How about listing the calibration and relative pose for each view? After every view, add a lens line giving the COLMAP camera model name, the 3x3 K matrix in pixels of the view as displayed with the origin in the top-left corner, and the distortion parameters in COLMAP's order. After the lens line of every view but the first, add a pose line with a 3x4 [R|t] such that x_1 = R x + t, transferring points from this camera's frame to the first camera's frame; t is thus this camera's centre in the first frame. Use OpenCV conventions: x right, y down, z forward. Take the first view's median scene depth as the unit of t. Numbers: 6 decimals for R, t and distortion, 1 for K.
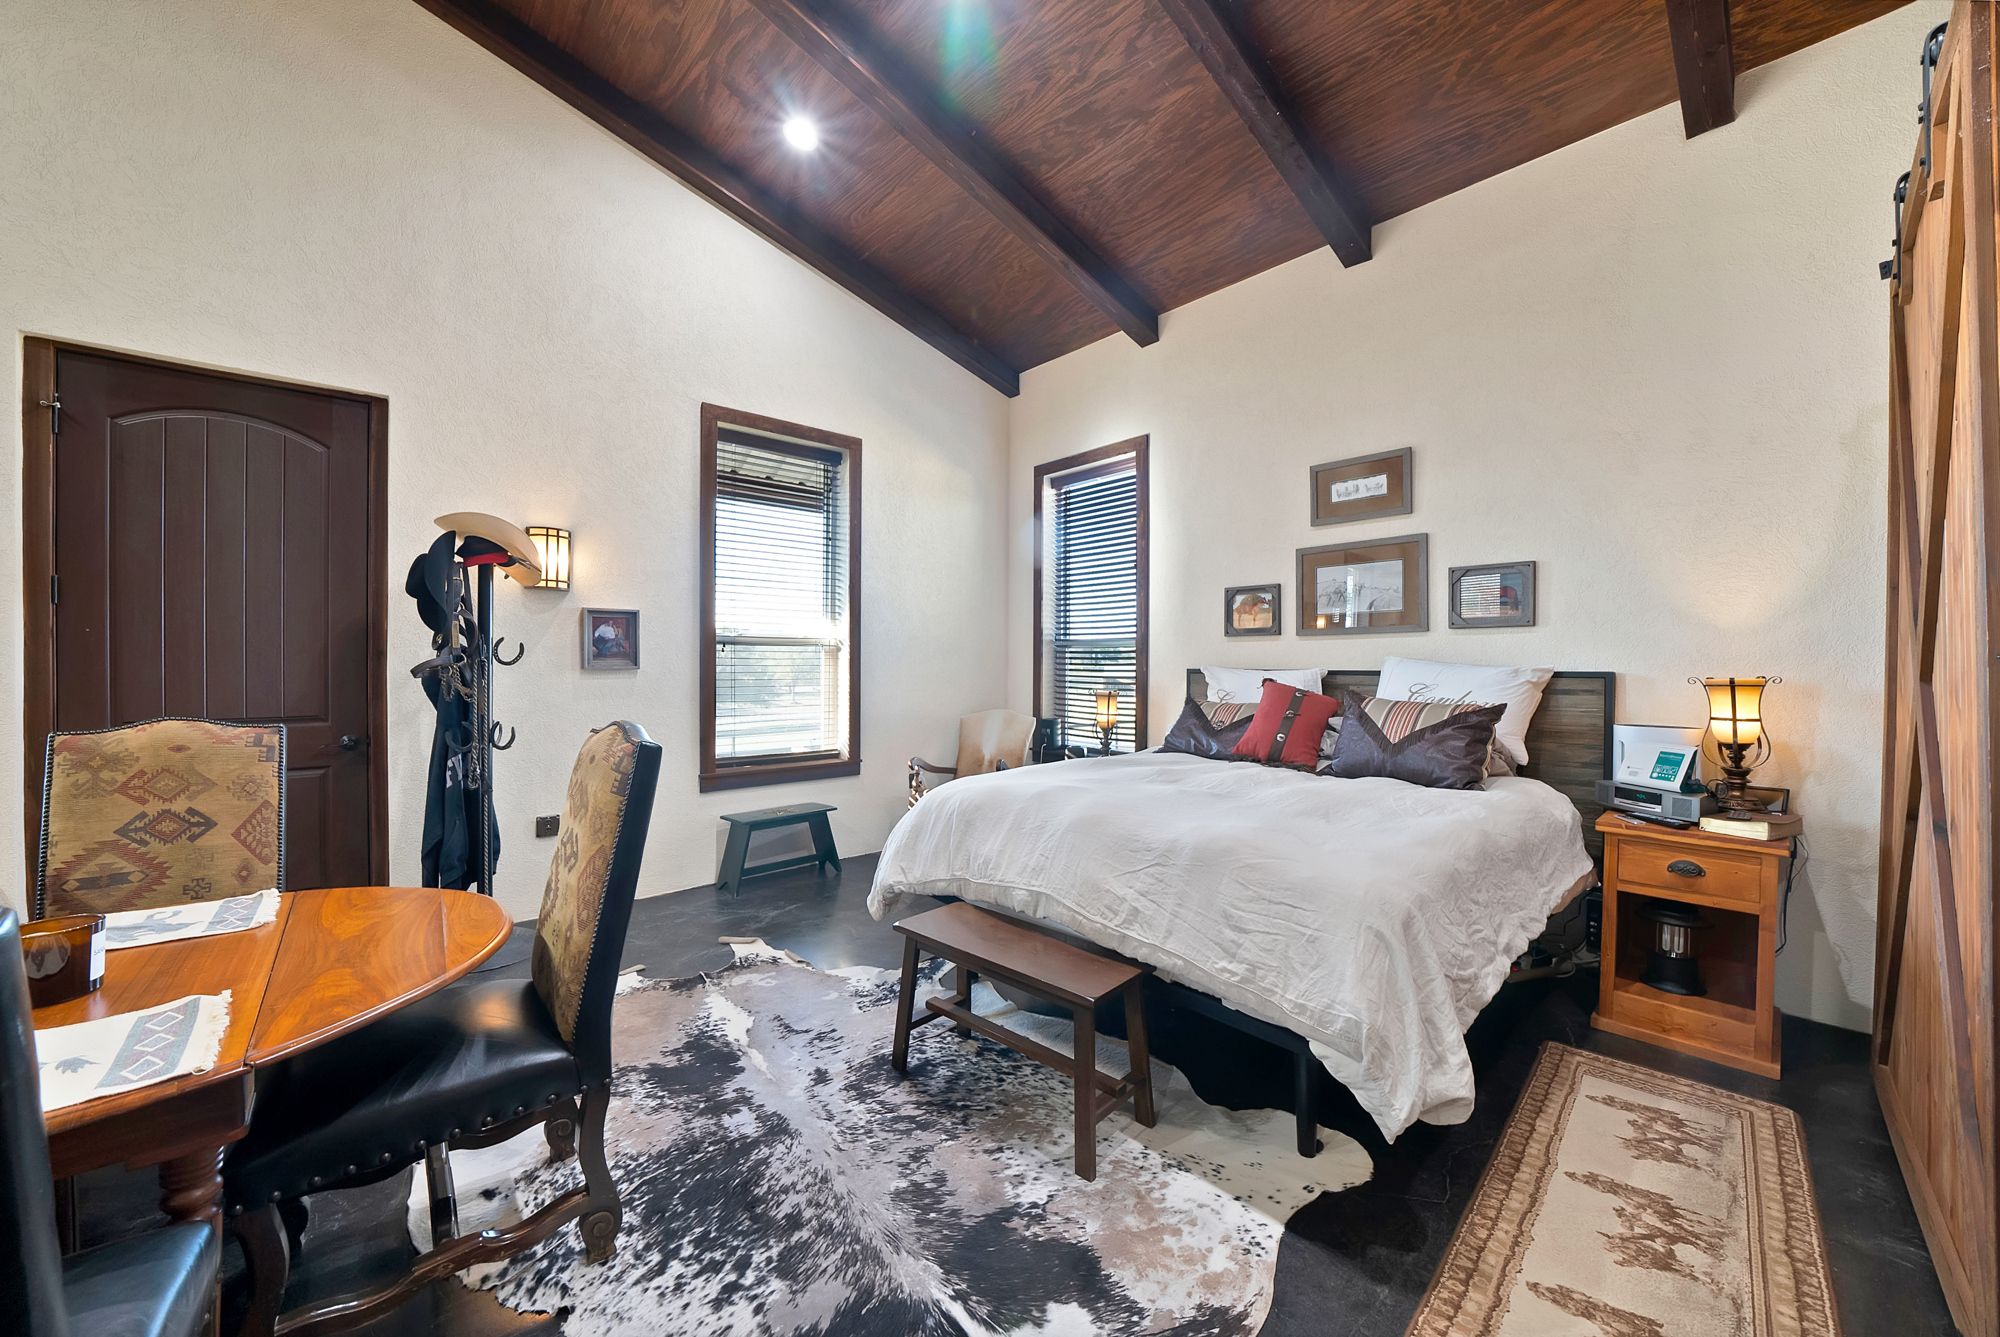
lens RADIAL K [[721.2, 0, 988.2], [0, 721.2, 664.0], [0, 0, 1]] dist [-0.023993, -0.000031]
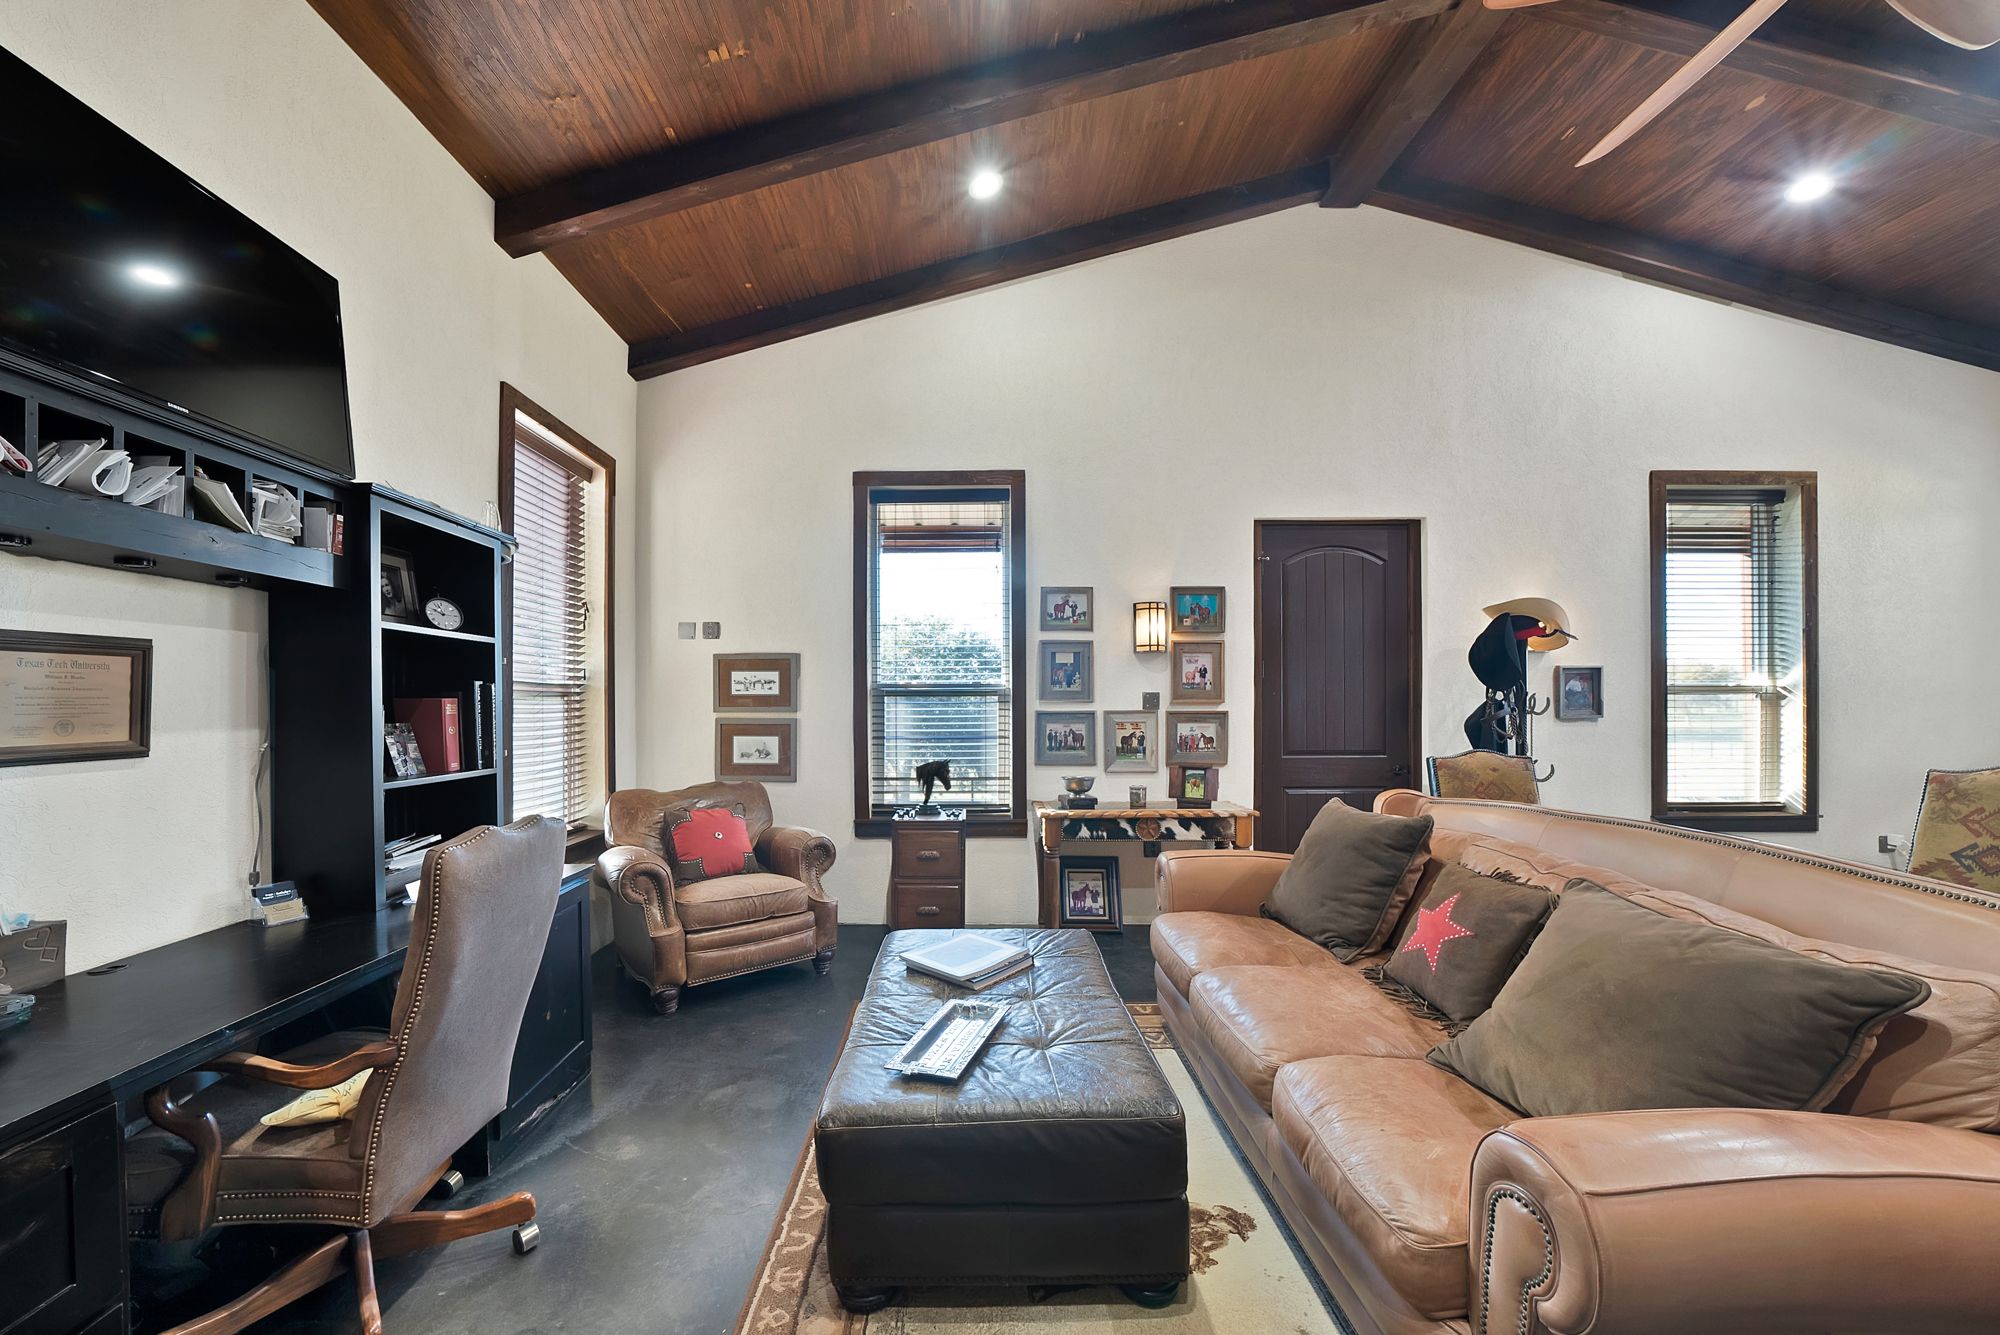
lens RADIAL K [[726.7, 0, 962.2], [0, 726.7, 700.9], [0, 0, 1]] dist [-0.024704, 0.002186]
pose [[0.744711, -0.008861, -0.667328, -0.662020], [0.002720, 0.999944, -0.010243, -0.014455], [0.667381, 0.005813, 0.744693, -0.698718]]
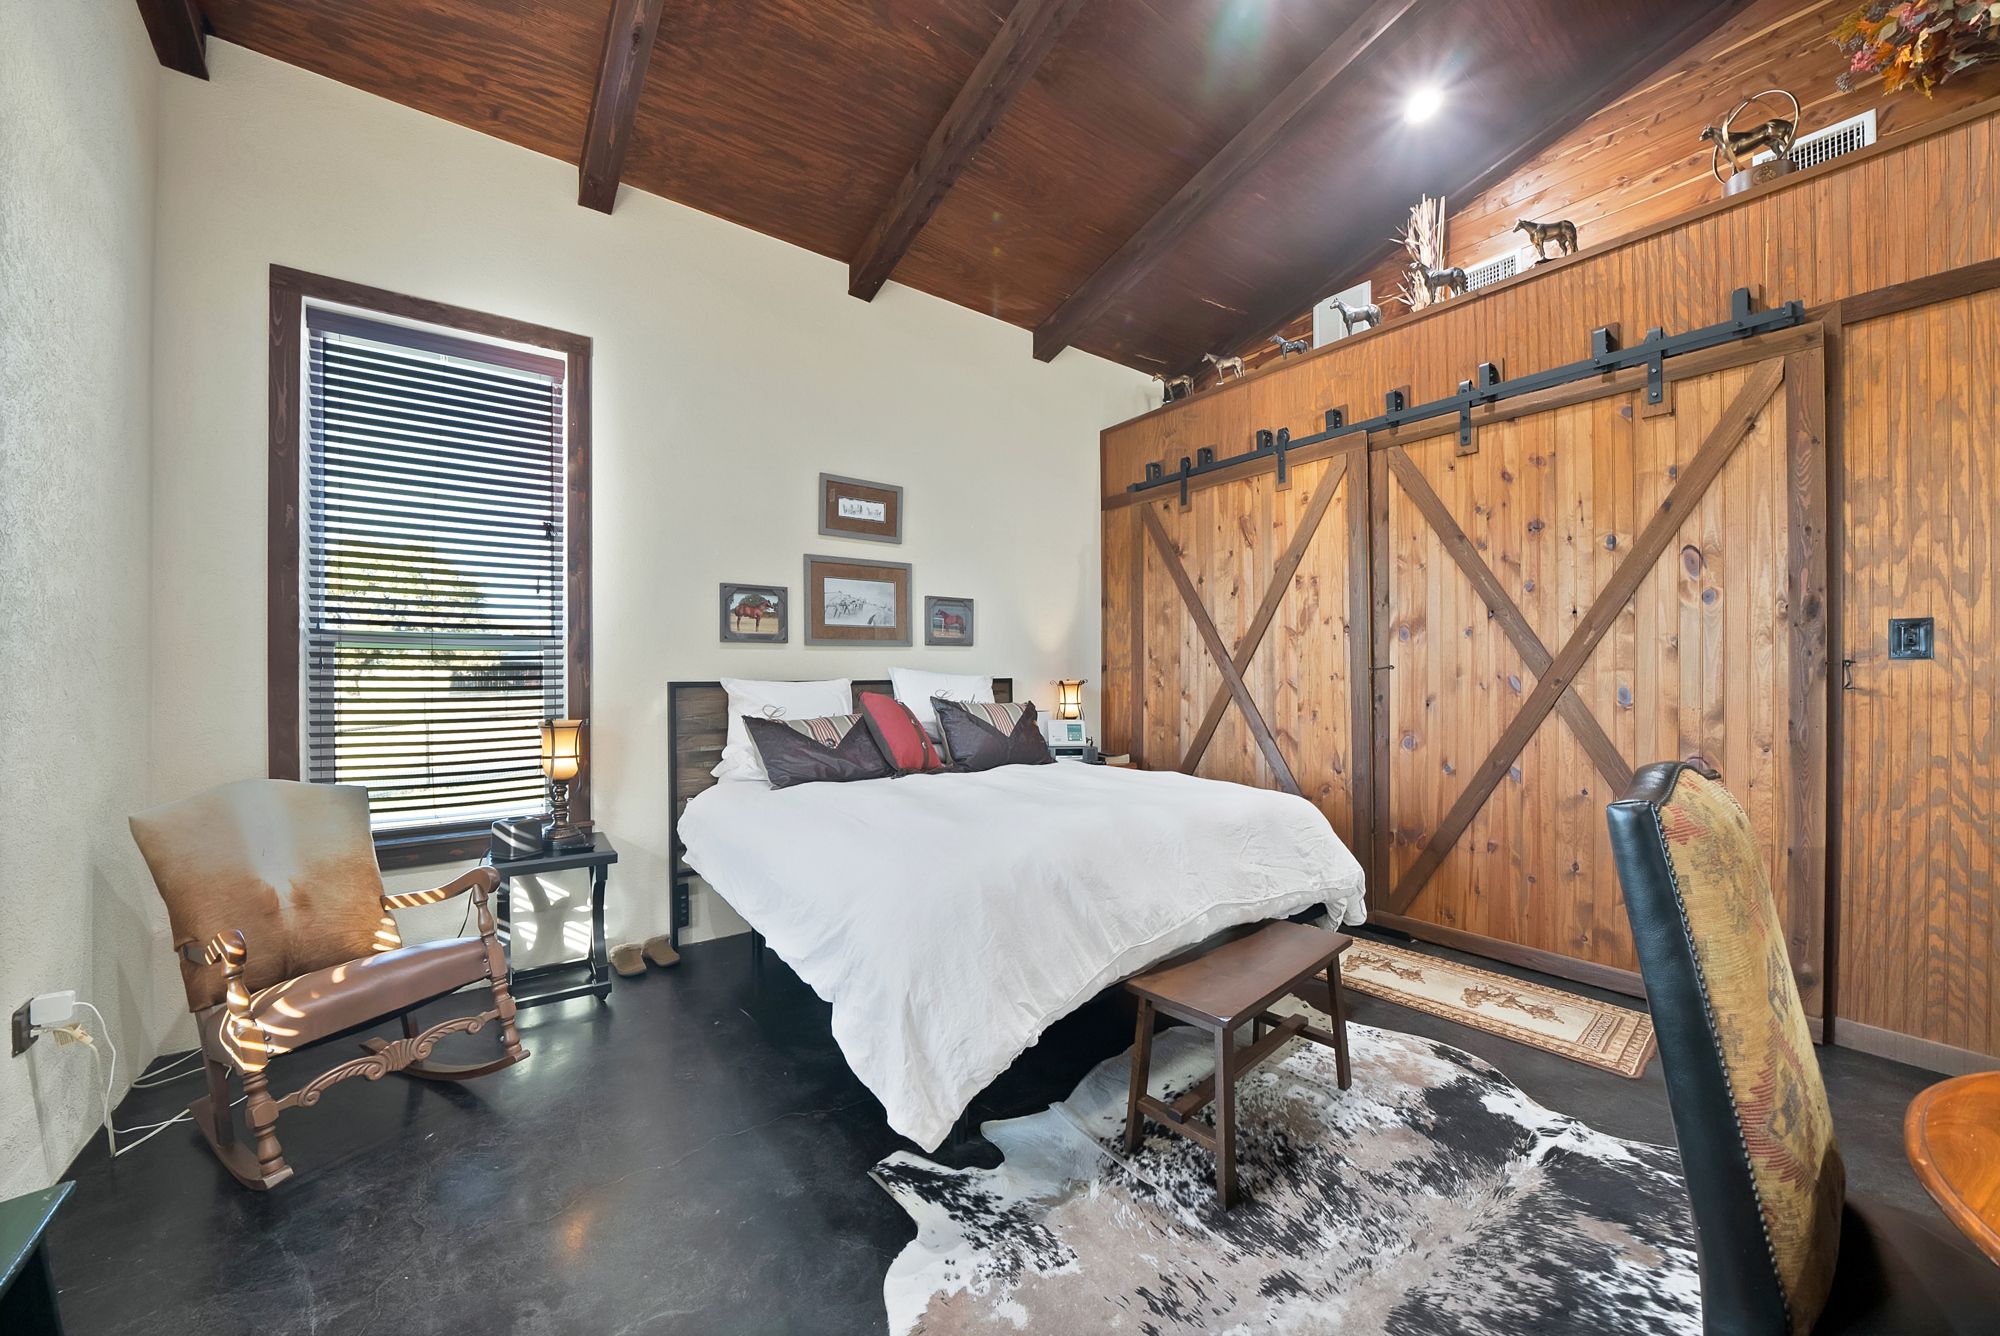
lens RADIAL K [[729.6, 0, 1004.9], [0, 729.6, 666.7], [0, 0, 1]] dist [-0.023823, 0.002695]
pose [[0.061303, 0.007141, 0.998094, -0.711917], [0.007683, 0.999941, -0.007626, -0.001341], [-0.998090, 0.008136, 0.061245, 0.932650]]
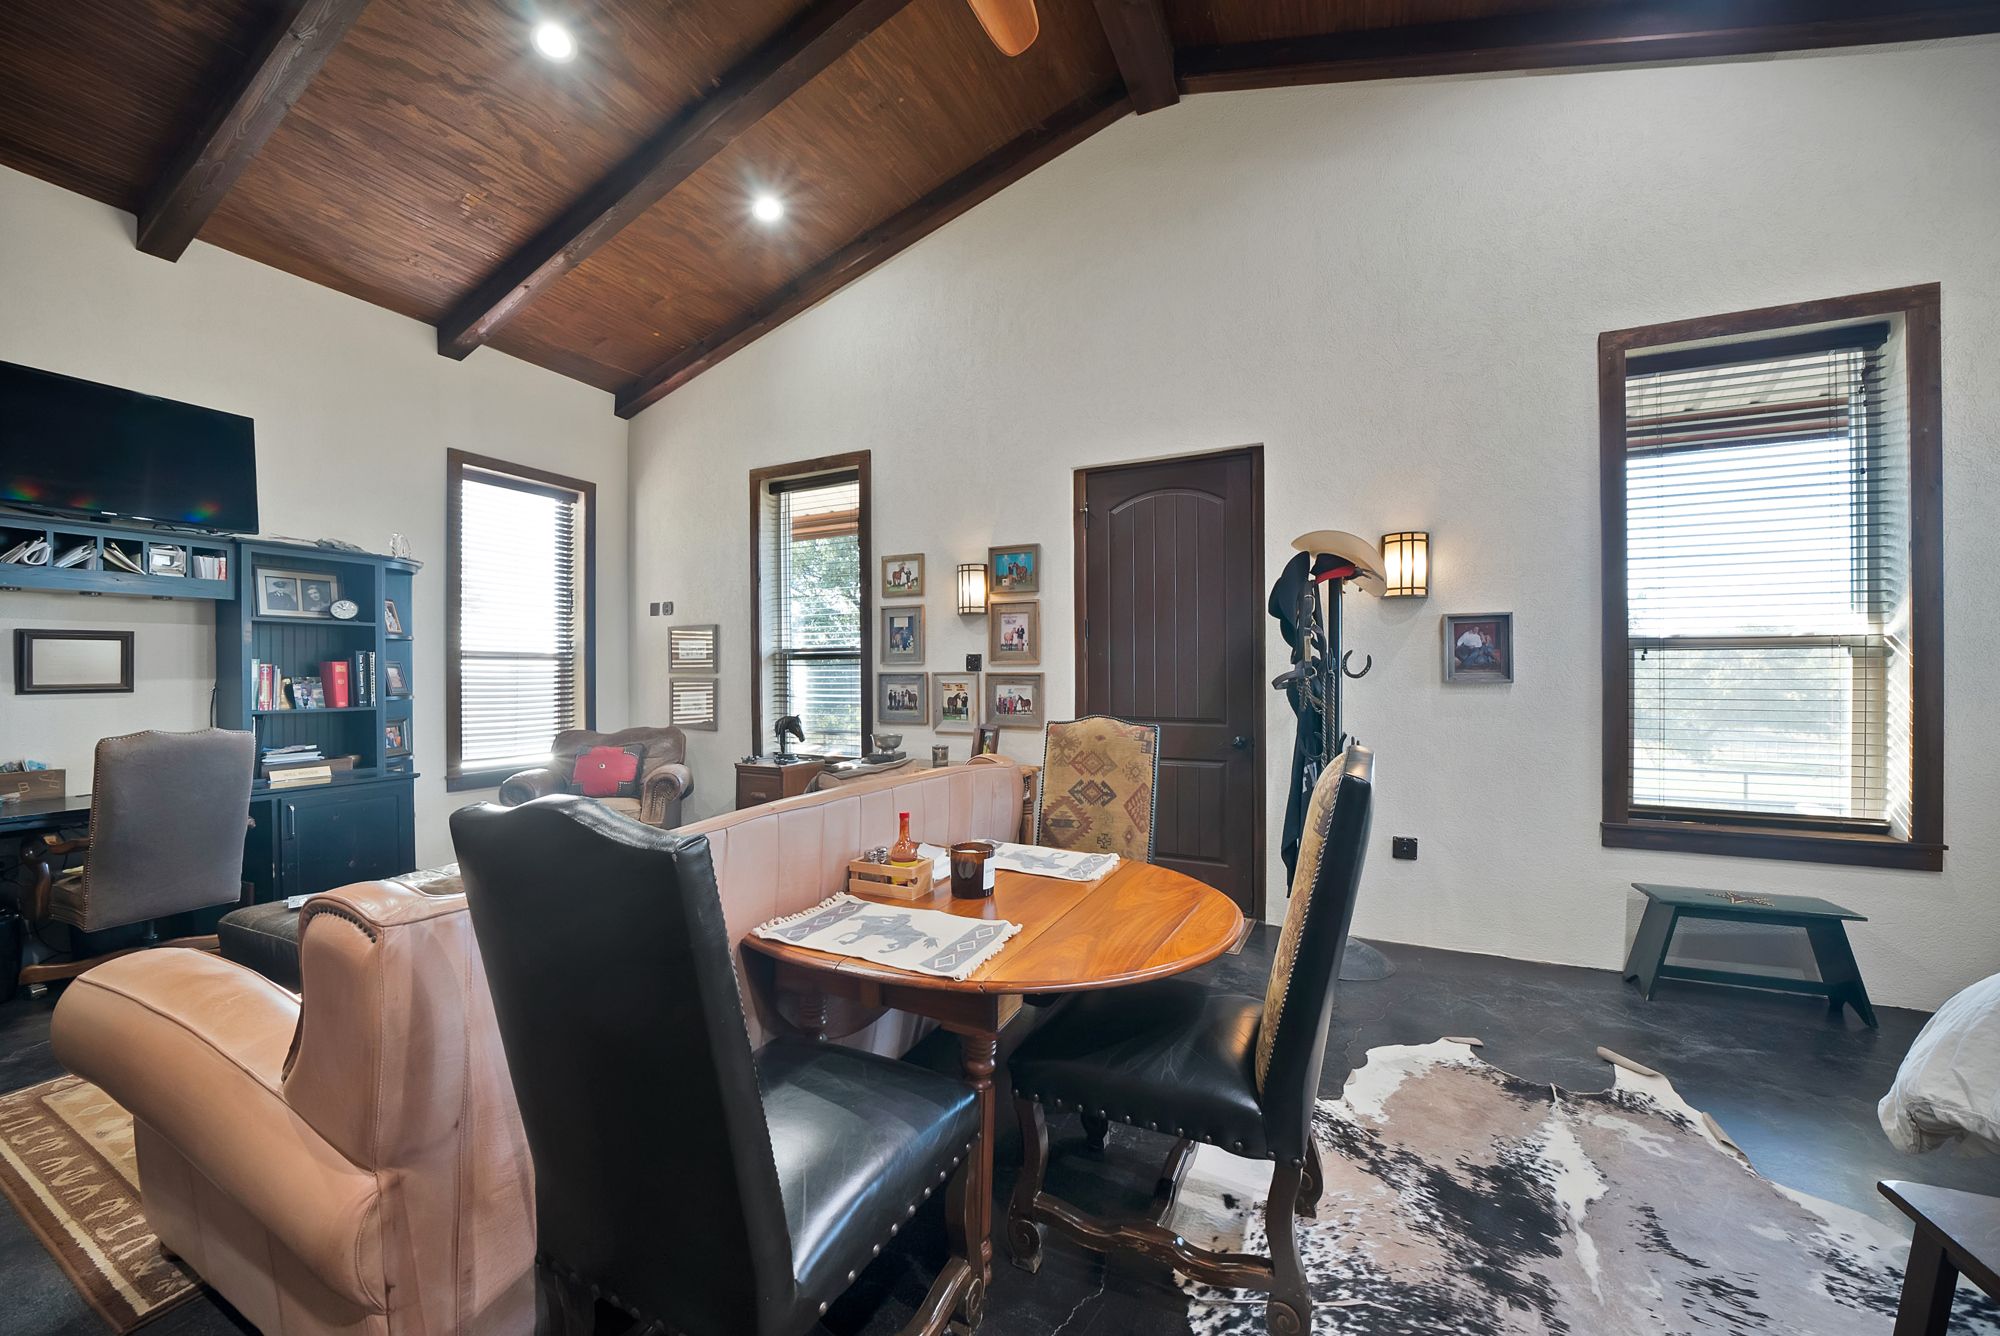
lens RADIAL K [[729.6, 0, 1004.9], [0, 729.6, 666.7], [0, 0, 1]] dist [-0.023823, 0.002695]
pose [[0.393084, -0.009486, -0.919453, 0.072920], [0.000344, 0.999948, -0.010170, -0.004209], [0.919502, 0.003682, 0.393067, 0.170015]]
